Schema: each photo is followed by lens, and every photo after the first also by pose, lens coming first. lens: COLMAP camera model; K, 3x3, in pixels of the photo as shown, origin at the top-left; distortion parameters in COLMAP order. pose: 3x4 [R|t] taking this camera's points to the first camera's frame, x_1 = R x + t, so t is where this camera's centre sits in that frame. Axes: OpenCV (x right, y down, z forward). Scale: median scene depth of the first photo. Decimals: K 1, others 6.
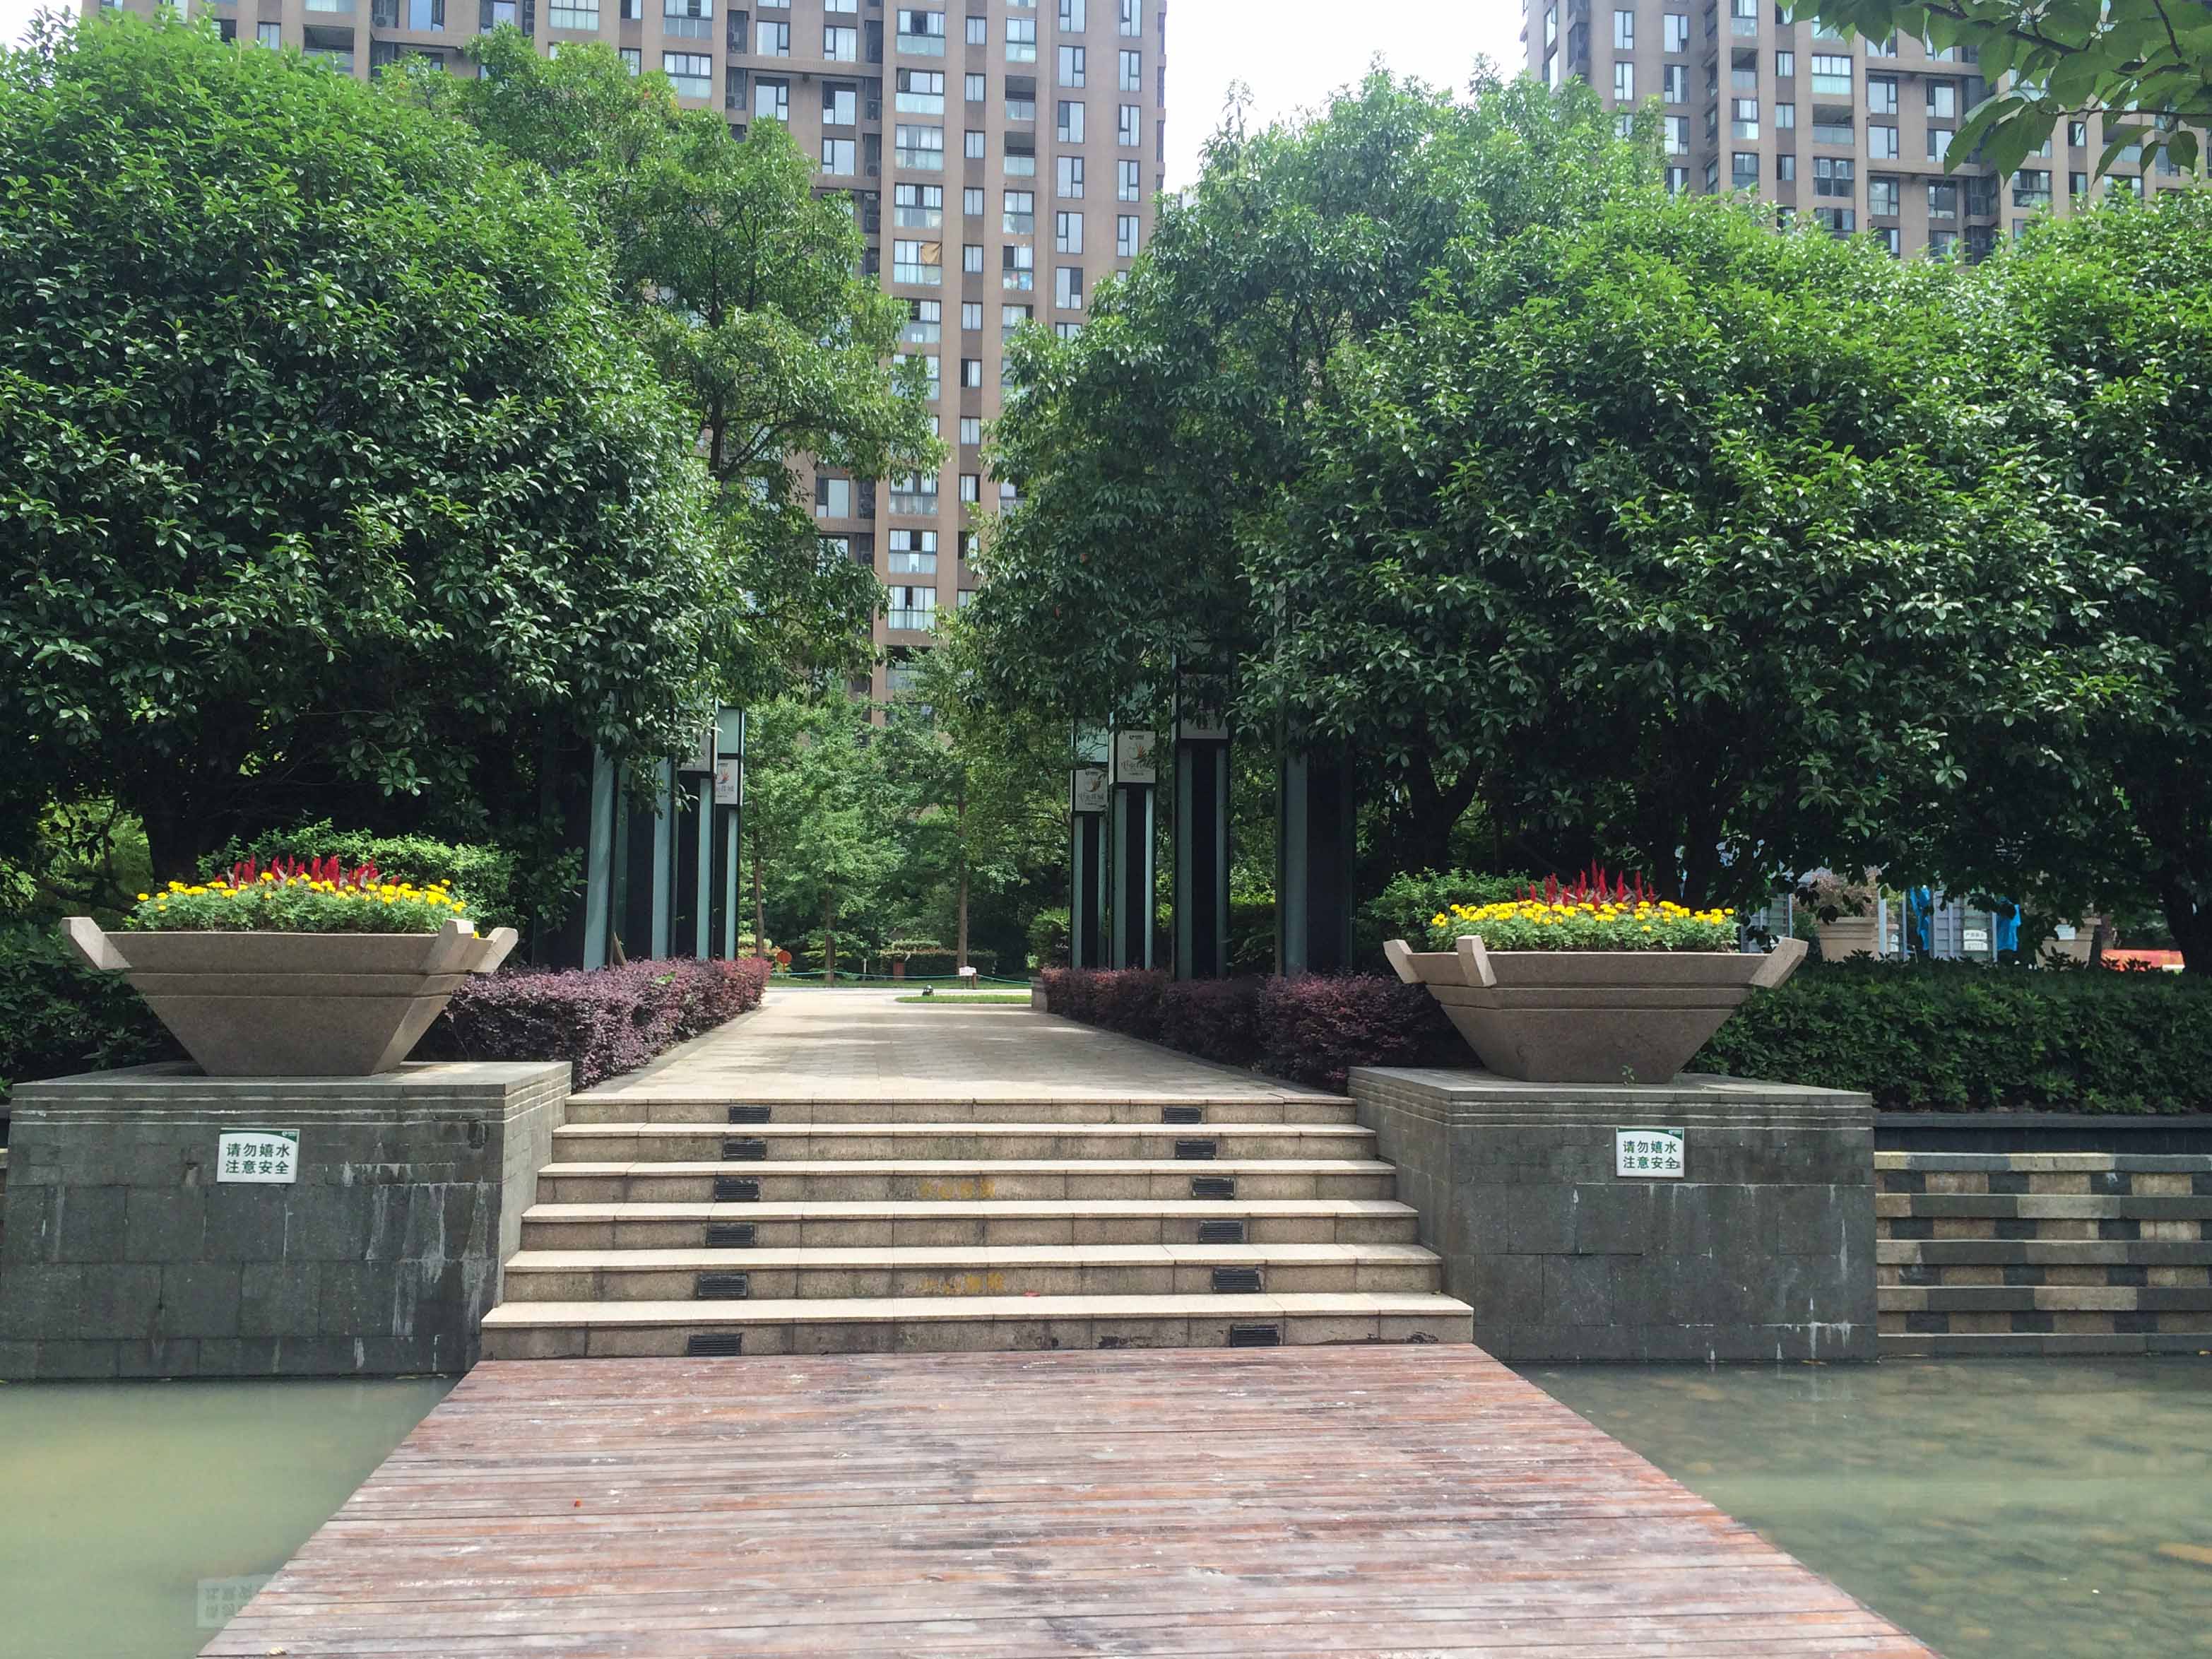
lens RADIAL K [[2017.8, 0, 1135.0], [0, 2017.8, 818.8], [0, 0, 1]] dist [0.087699, -0.134476]
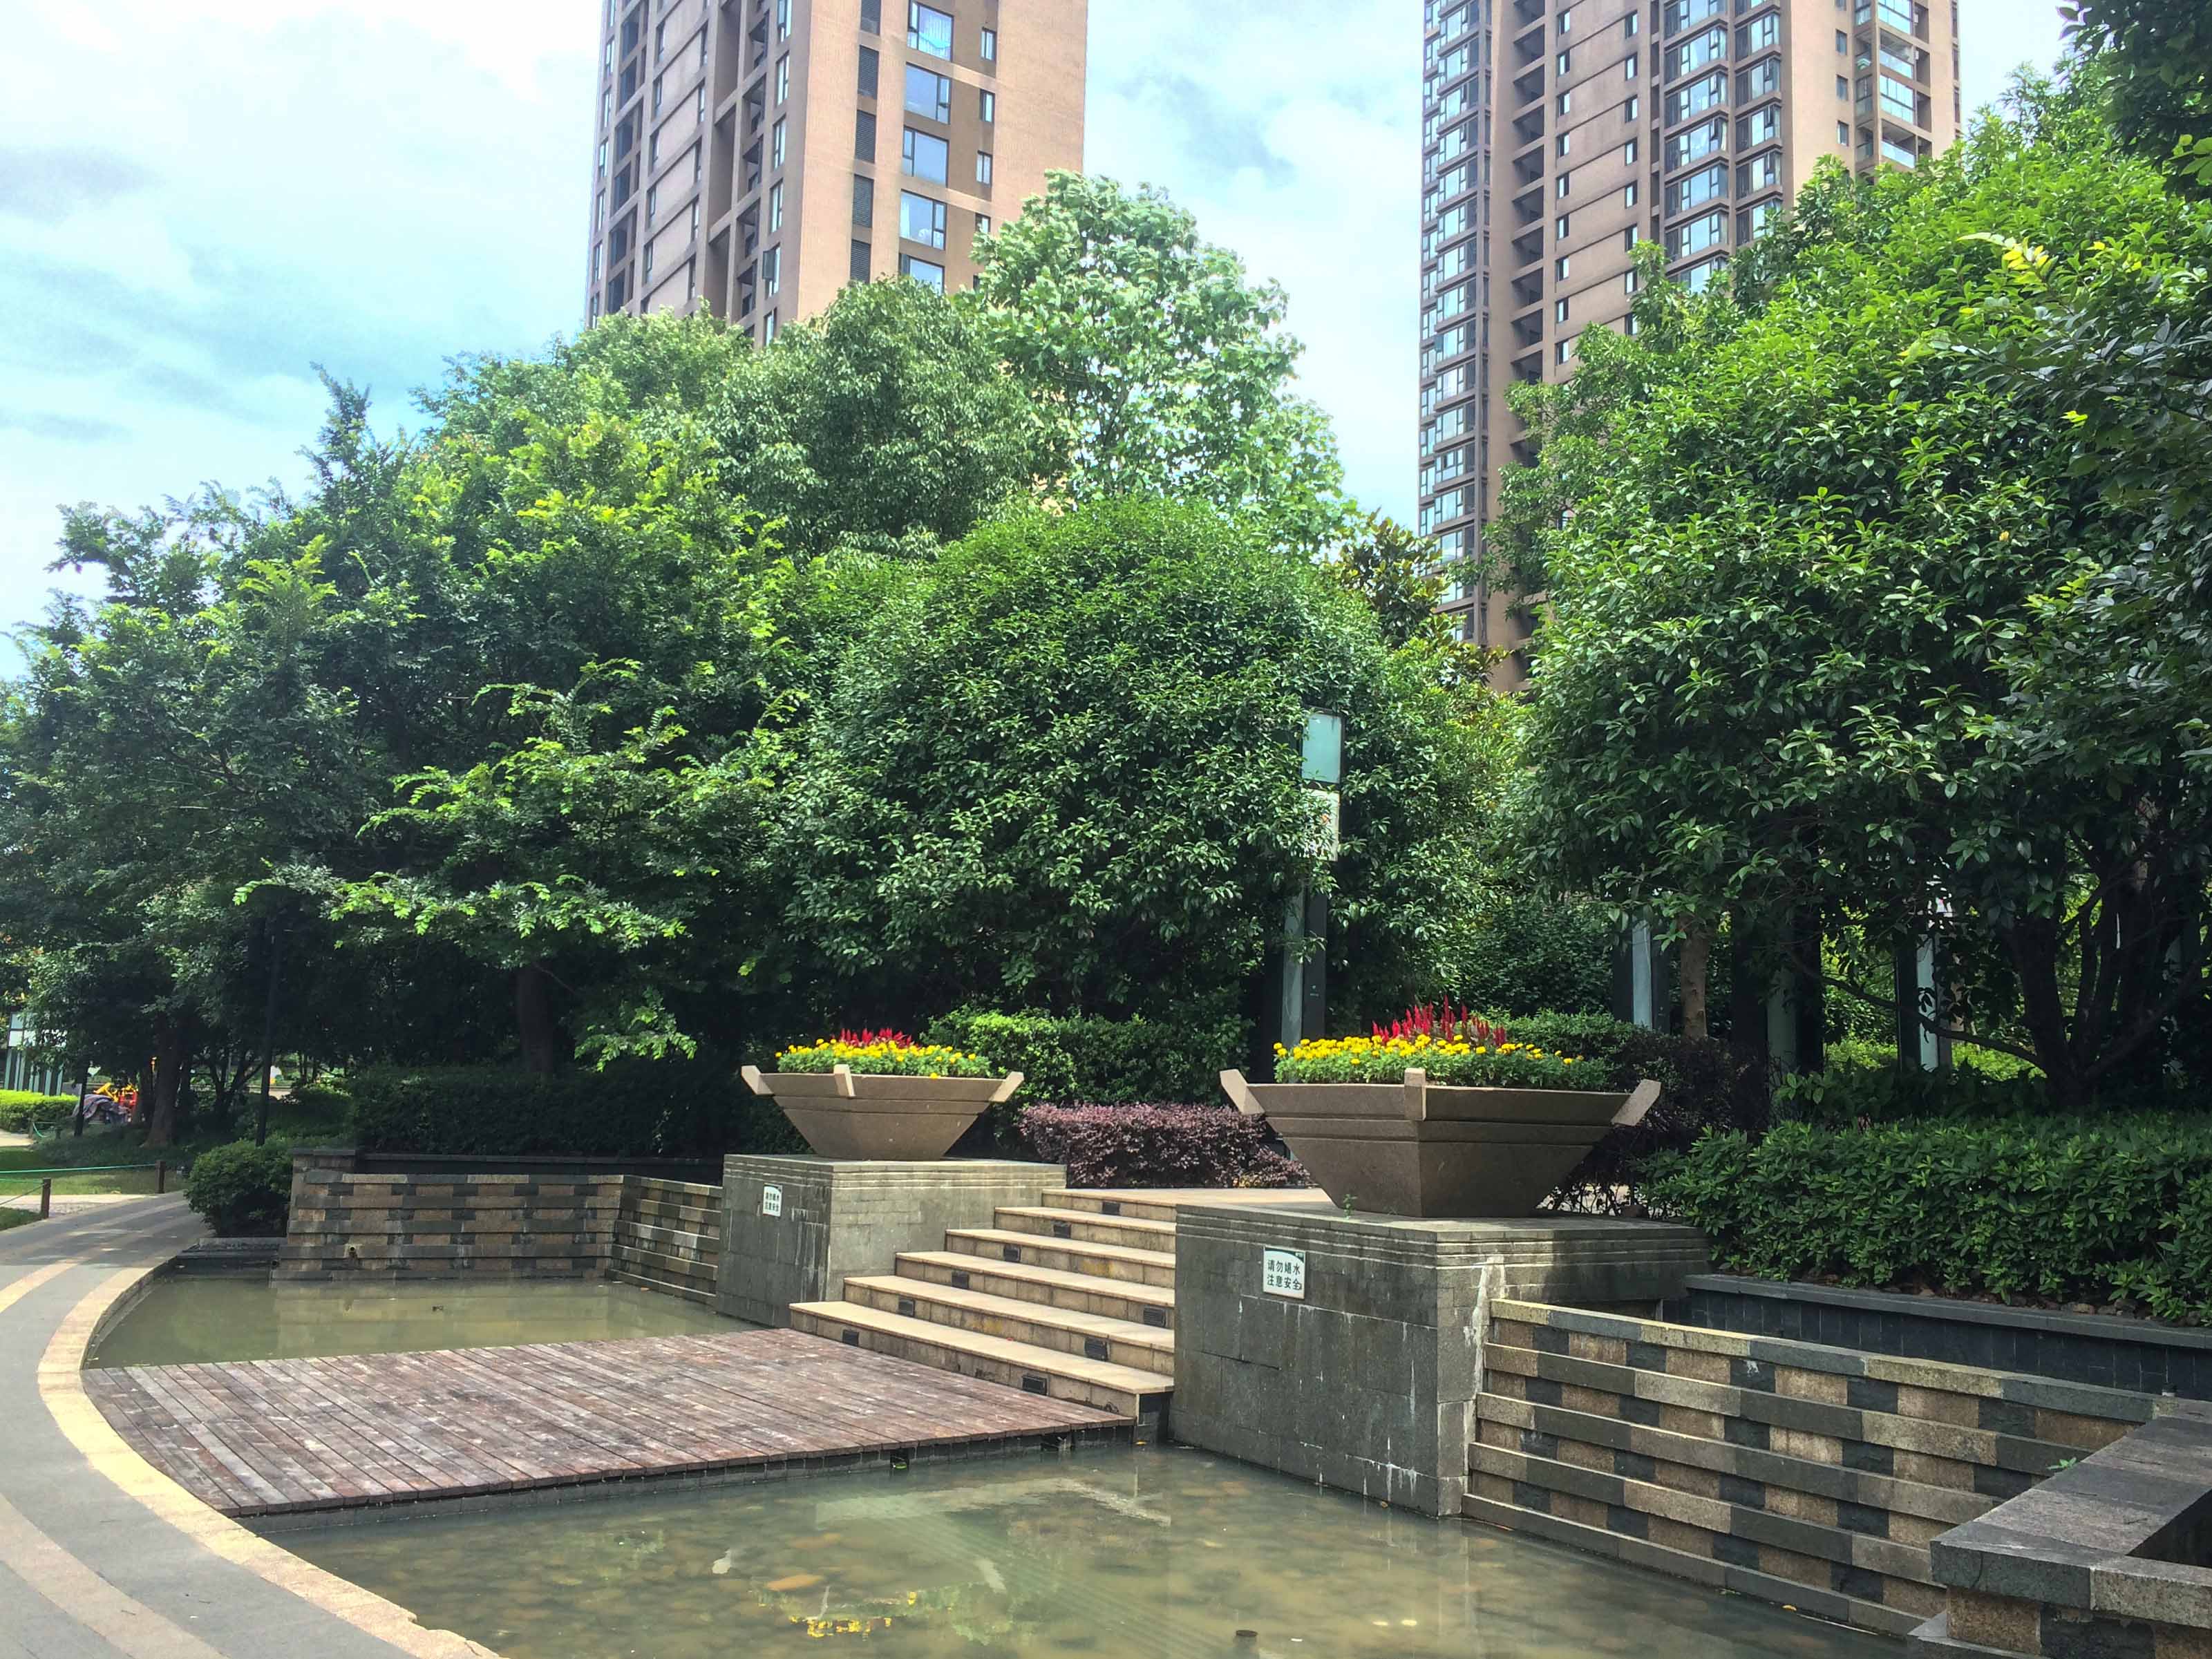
lens RADIAL K [[2017.5, 0, 1135.0], [0, 2017.5, 818.8], [0, 0, 1]] dist [0.087699, -0.134476]
pose [[0.431939, -0.122189, -0.893587, 1.187608], [0.042523, 0.992437, -0.115151, 0.046788], [0.900900, 0.011740, 0.433869, 0.461276]]
